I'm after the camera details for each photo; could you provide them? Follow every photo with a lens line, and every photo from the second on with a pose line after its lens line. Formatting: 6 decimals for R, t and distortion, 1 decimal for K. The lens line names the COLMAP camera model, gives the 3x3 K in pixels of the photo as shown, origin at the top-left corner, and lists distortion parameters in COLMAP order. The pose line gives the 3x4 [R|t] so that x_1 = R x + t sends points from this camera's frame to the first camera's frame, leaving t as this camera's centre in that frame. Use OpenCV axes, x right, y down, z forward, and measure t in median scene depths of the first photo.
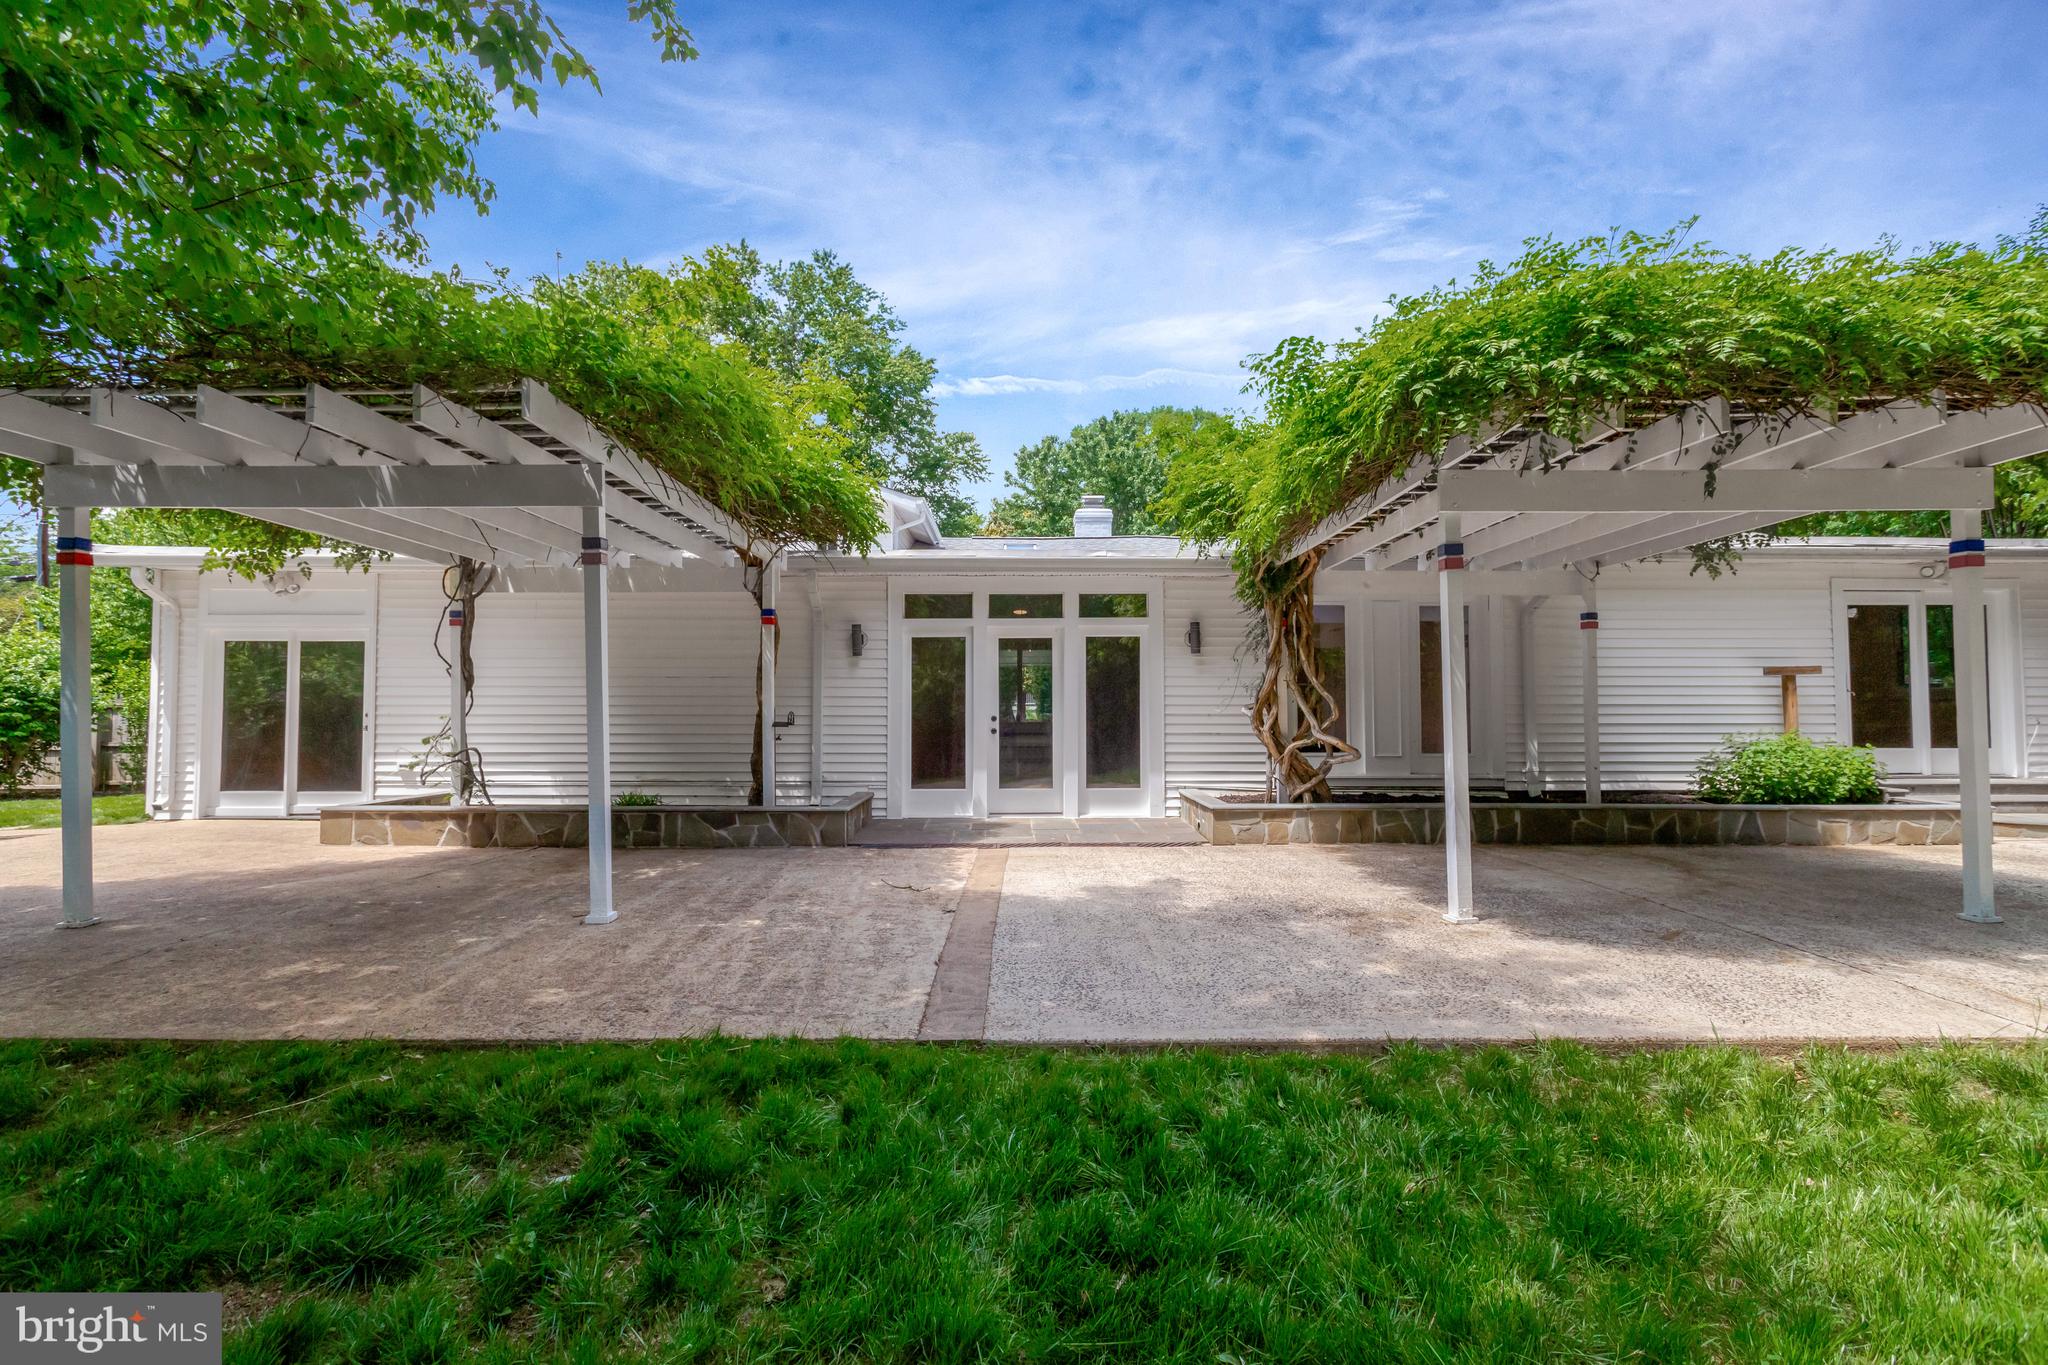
lens RADIAL K [[997.5, 0, 1019.5], [0, 997.5, 669.4], [0, 0, 1]] dist [-0.025517, 0.018007]
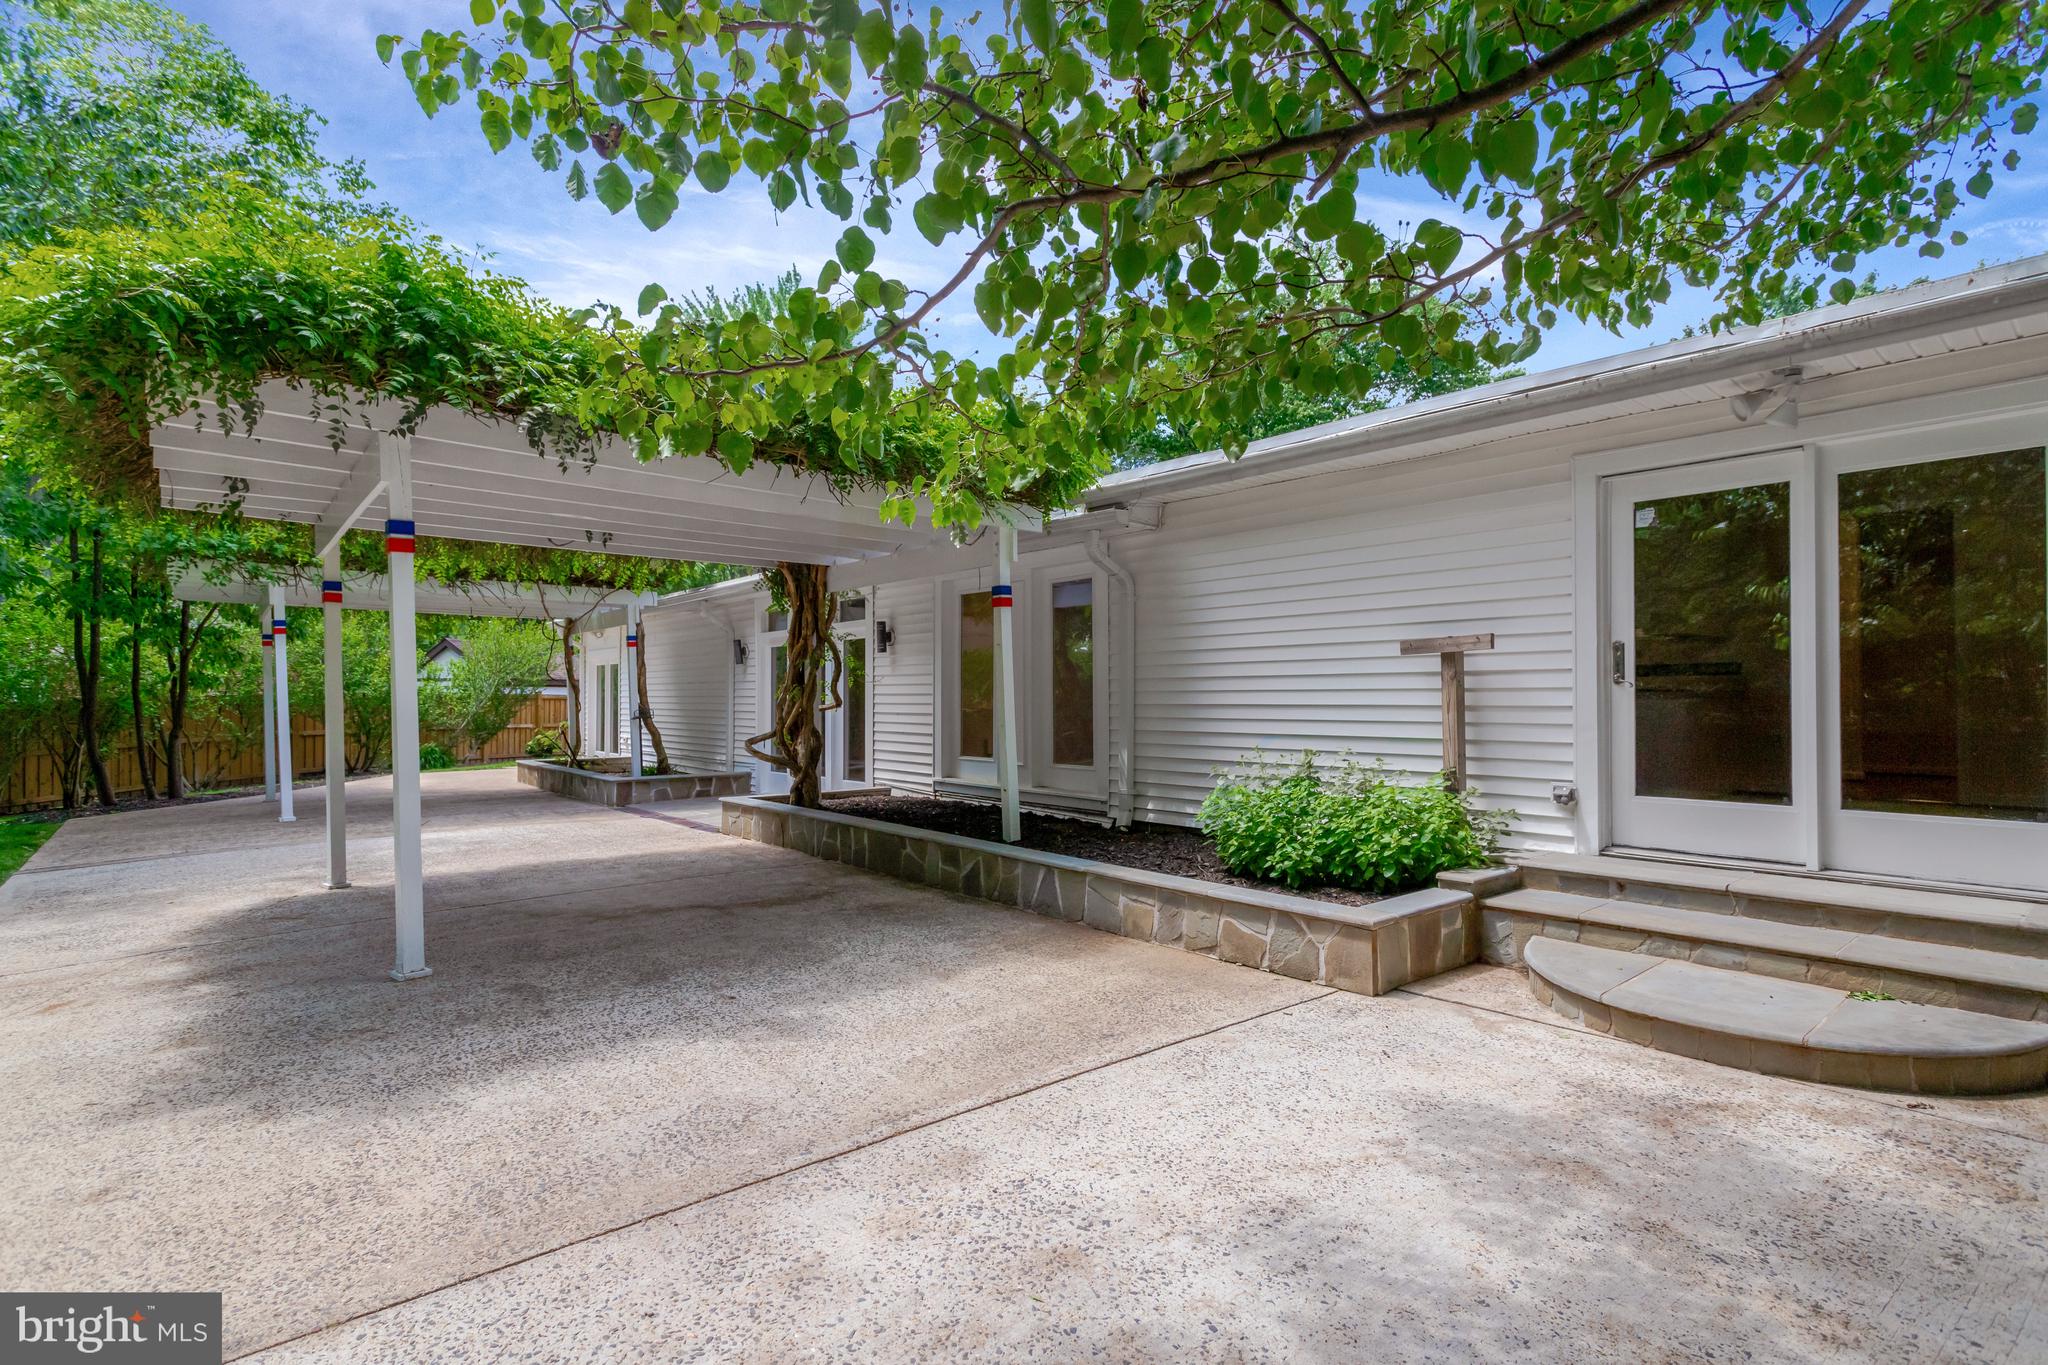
lens RADIAL K [[997.5, 0, 1019.5], [0, 997.5, 669.4], [0, 0, 1]] dist [-0.025517, 0.018007]
pose [[0.656276, -0.018280, -0.754300, 1.035191], [0.026737, 0.999642, -0.000964, 0.009222], [0.754047, -0.019535, 0.656529, 0.459910]]
